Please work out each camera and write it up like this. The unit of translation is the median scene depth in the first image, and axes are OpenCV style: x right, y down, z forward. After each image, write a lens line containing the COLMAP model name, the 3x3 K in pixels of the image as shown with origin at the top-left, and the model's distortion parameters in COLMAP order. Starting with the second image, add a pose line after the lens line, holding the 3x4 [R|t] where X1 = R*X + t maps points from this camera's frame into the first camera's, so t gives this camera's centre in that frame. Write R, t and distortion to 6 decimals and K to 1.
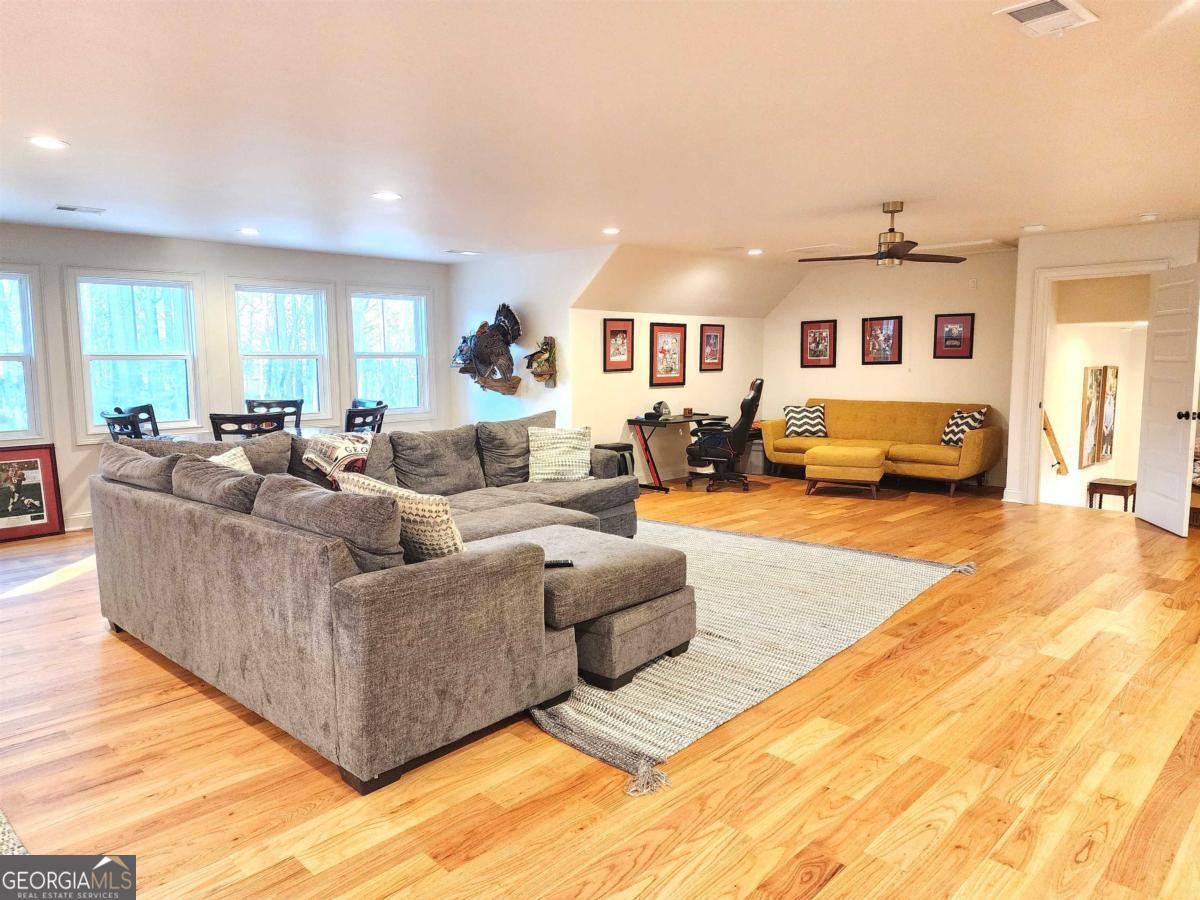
lens RADIAL K [[817.4, 0, 600.0], [0, 817.4, 450.0], [0, 0, 1]] dist [0.035161, -0.000226]
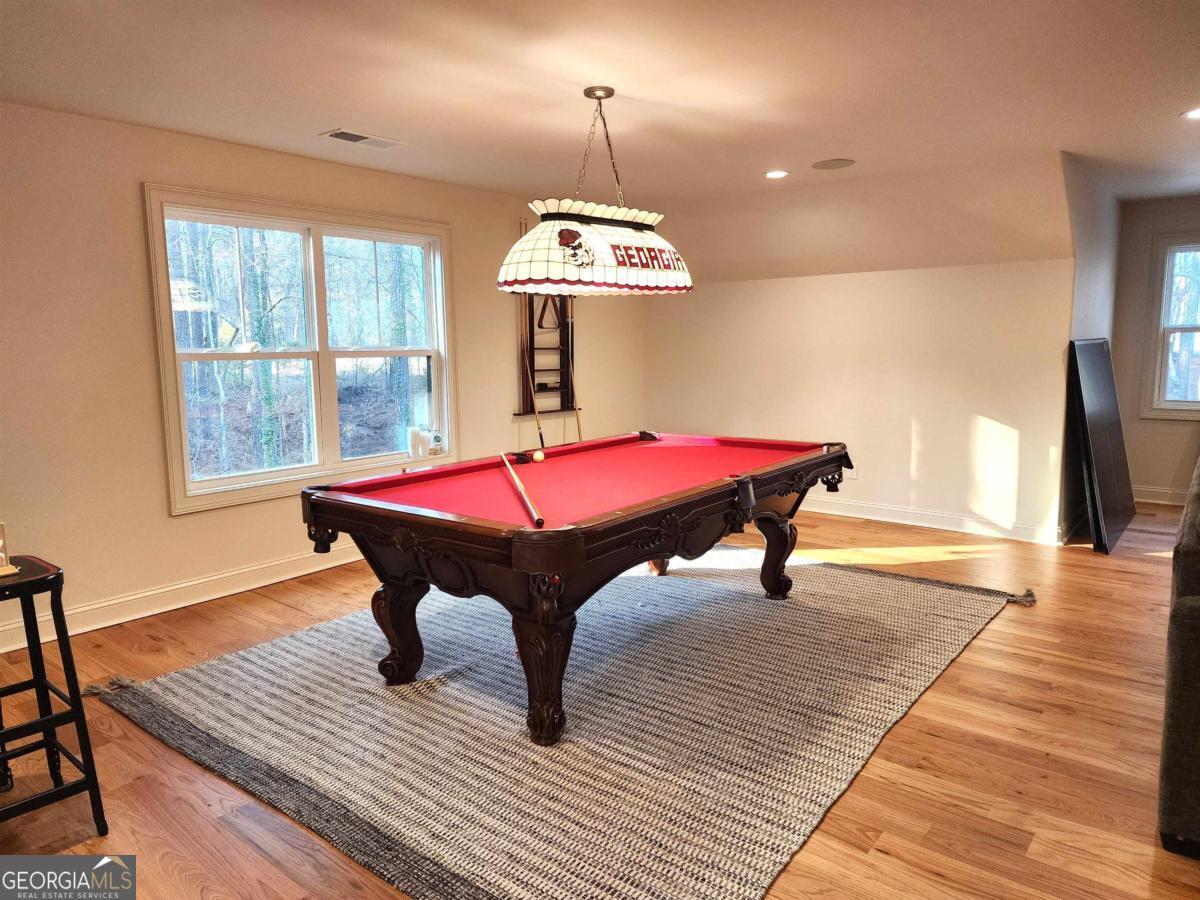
lens RADIAL K [[817.4, 0, 600.0], [0, 817.4, 450.0], [0, 0, 1]] dist [0.035161, -0.000226]
pose [[0.082317, 0.134959, -0.987426, 0.281621], [-0.100475, 0.986864, 0.126506, -0.021747], [0.991528, 0.088798, 0.094796, 0.190242]]
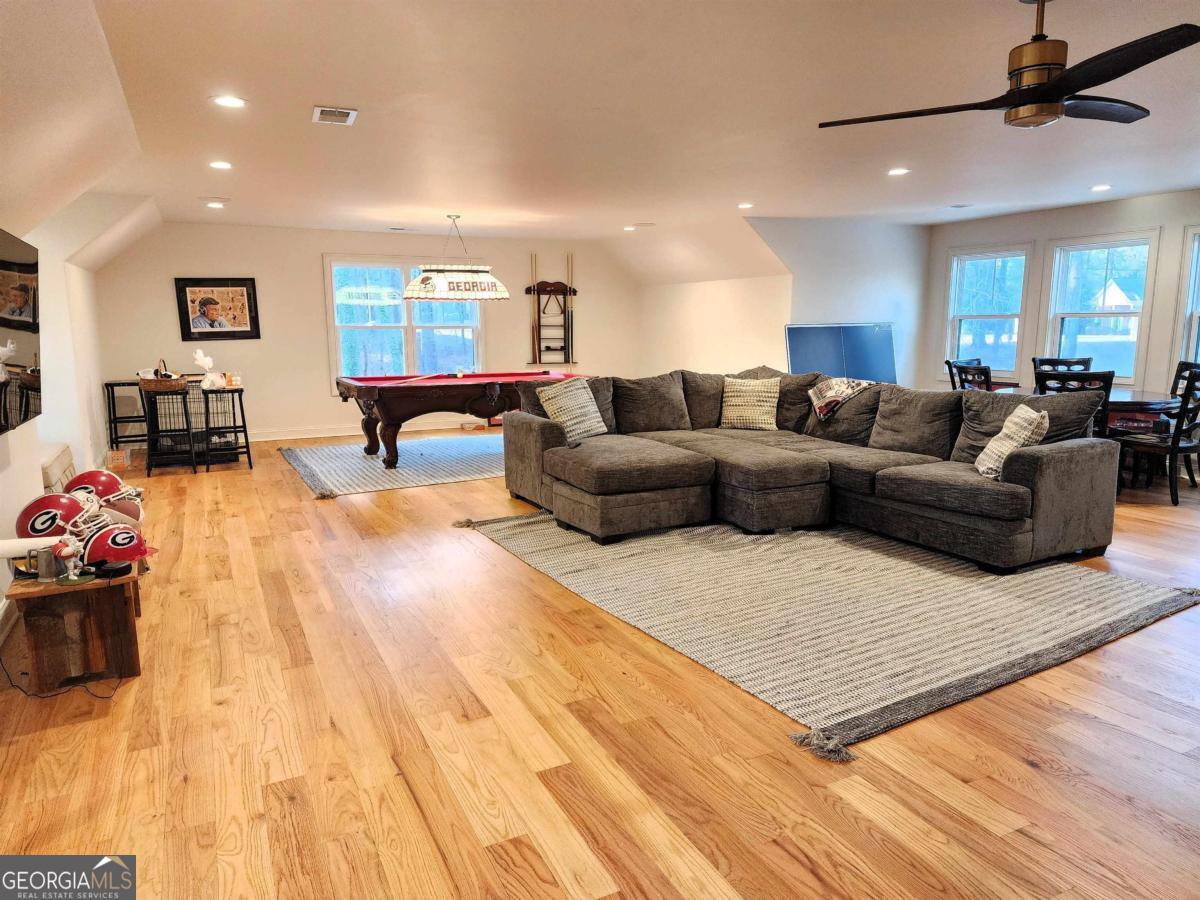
lens RADIAL K [[824.1, 0, 600.0], [0, 824.1, 450.0], [0, 0, 1]] dist [0.109190, -0.116806]
pose [[-0.352247, 0.150692, -0.923696, 1.108052], [-0.099076, 0.975403, 0.196910, -0.141618], [0.930648, 0.160877, -0.328653, 1.190307]]
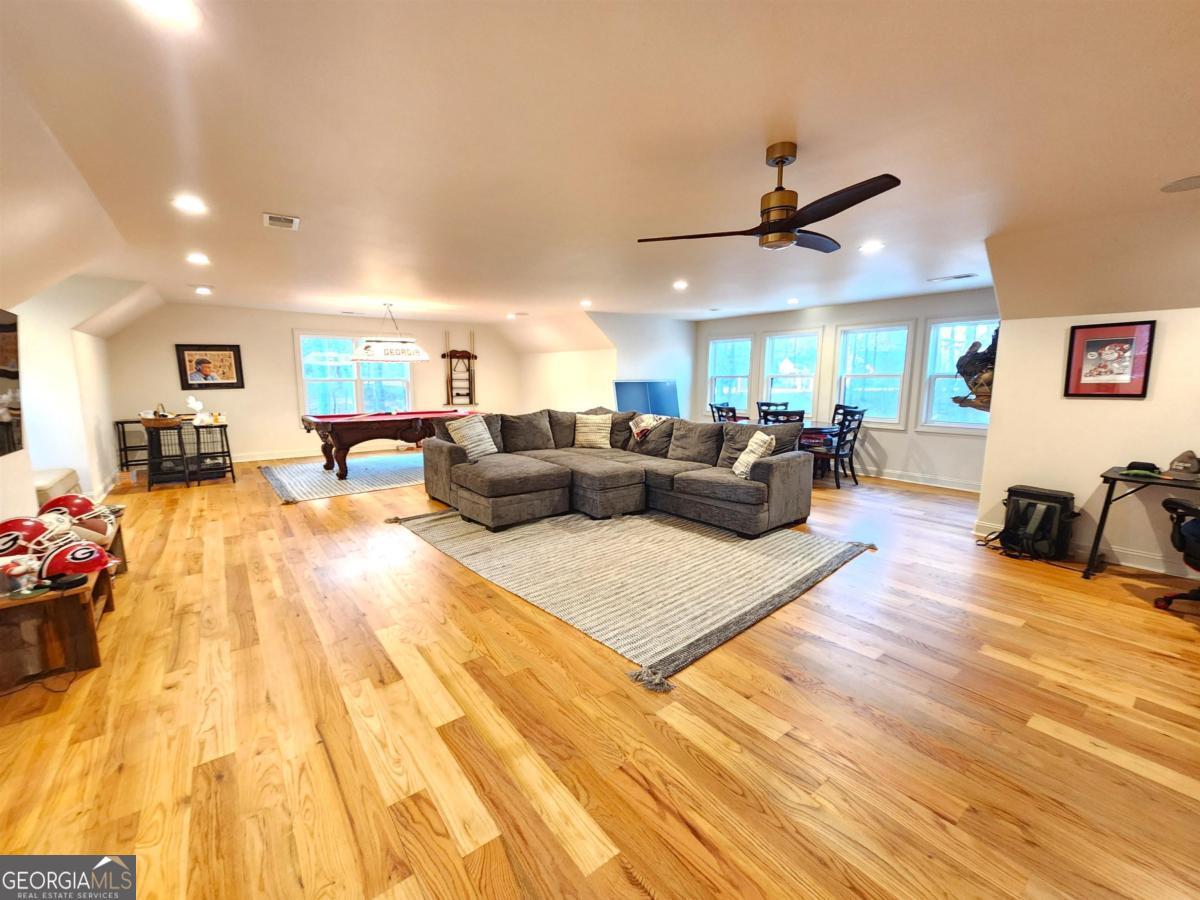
lens RADIAL K [[518.8, 0, 593.1], [0, 518.8, 446.9], [0, 0, 1]] dist [0.000682, 0.000251]
pose [[-0.175840, 0.134723, -0.975156, 1.012341], [-0.113042, 0.981275, 0.155952, -0.135493], [0.977907, 0.137656, -0.157318, 1.168135]]
